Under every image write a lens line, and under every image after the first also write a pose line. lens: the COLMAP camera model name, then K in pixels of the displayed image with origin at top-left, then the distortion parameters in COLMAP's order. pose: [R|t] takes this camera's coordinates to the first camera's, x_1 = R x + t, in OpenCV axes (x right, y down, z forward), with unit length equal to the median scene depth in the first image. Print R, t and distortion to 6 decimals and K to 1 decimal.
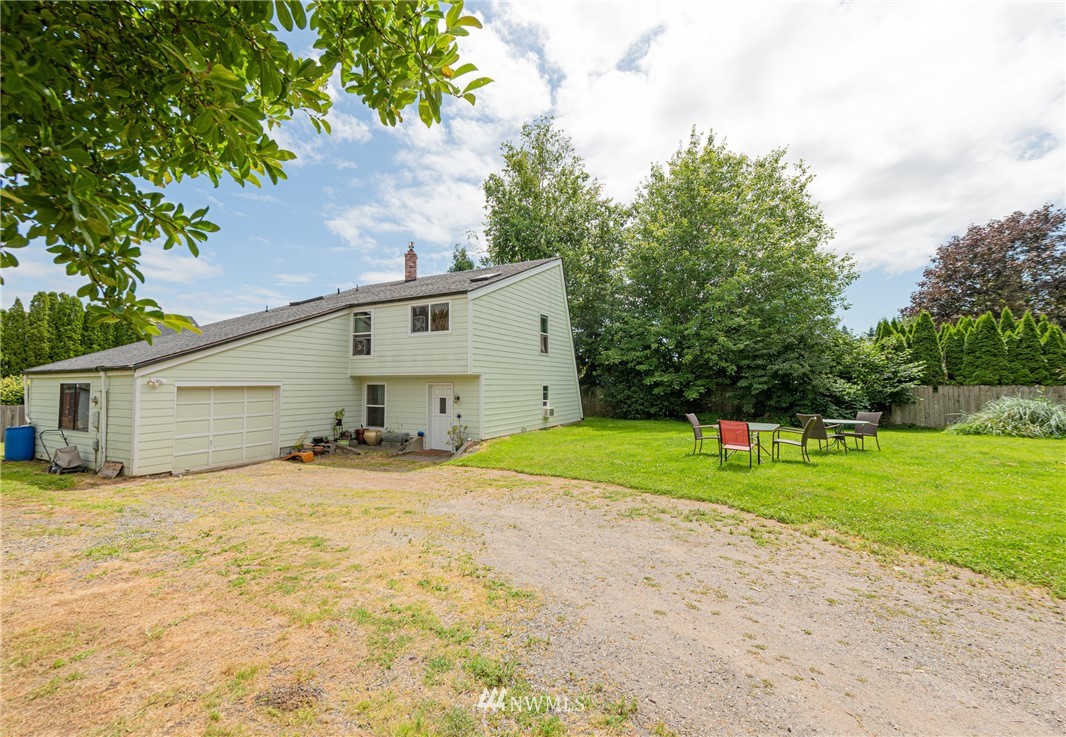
lens RADIAL K [[461.5, 0, 486.0], [0, 461.5, 361.7], [0, 0, 1]] dist [0.017704, -0.003724]
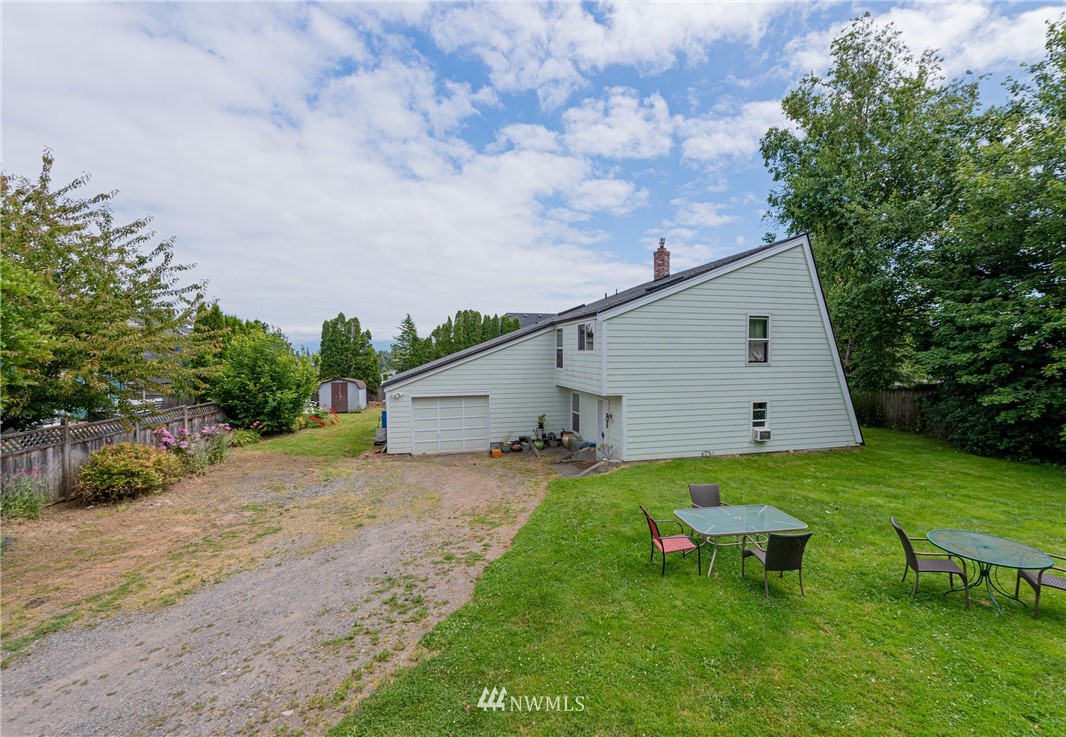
lens RADIAL K [[461.5, 0, 554.5], [0, 461.5, 377.5], [0, 0, 1]] dist [0.017704, -0.003724]
pose [[0.730296, 0.034505, -0.682259, 0.481316], [0.034107, 0.995636, 0.086863, -0.087104], [0.682279, -0.086706, 0.725932, 0.174854]]
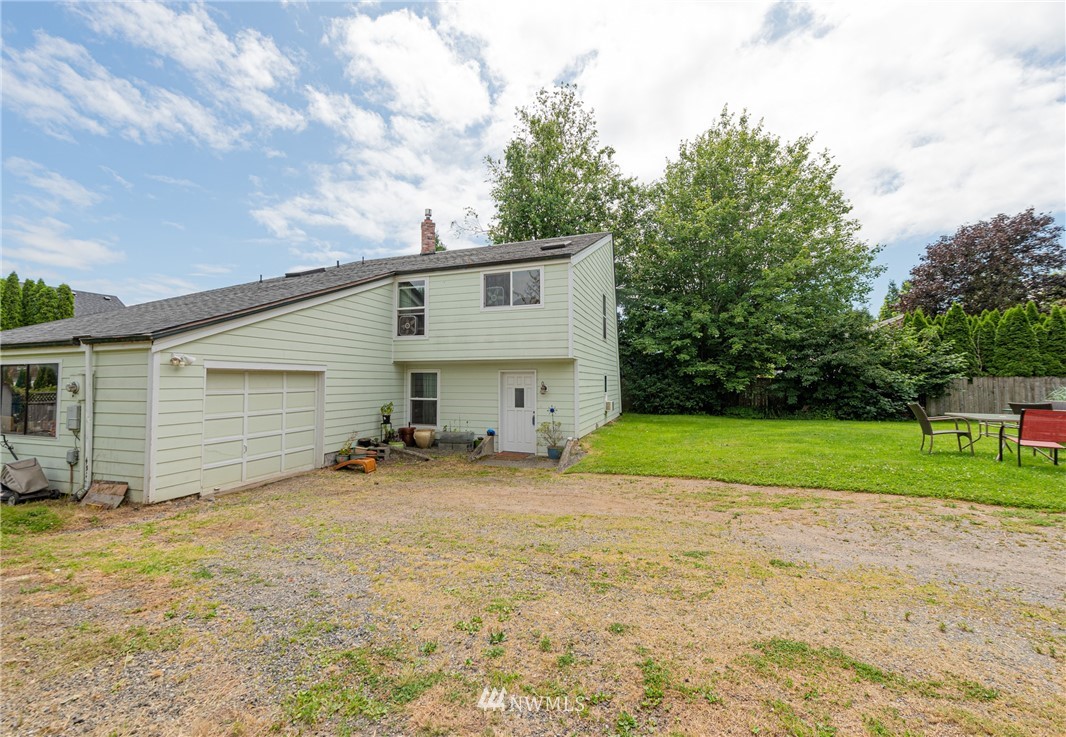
lens RADIAL K [[461.5, 0, 483.8], [0, 461.5, 358.2], [0, 0, 1]] dist [0.017704, -0.003724]
pose [[0.989602, 0.007778, 0.143622, -0.256425], [-0.007045, 0.999959, -0.005611, 0.028369], [-0.143660, 0.004541, 0.989617, 0.189179]]
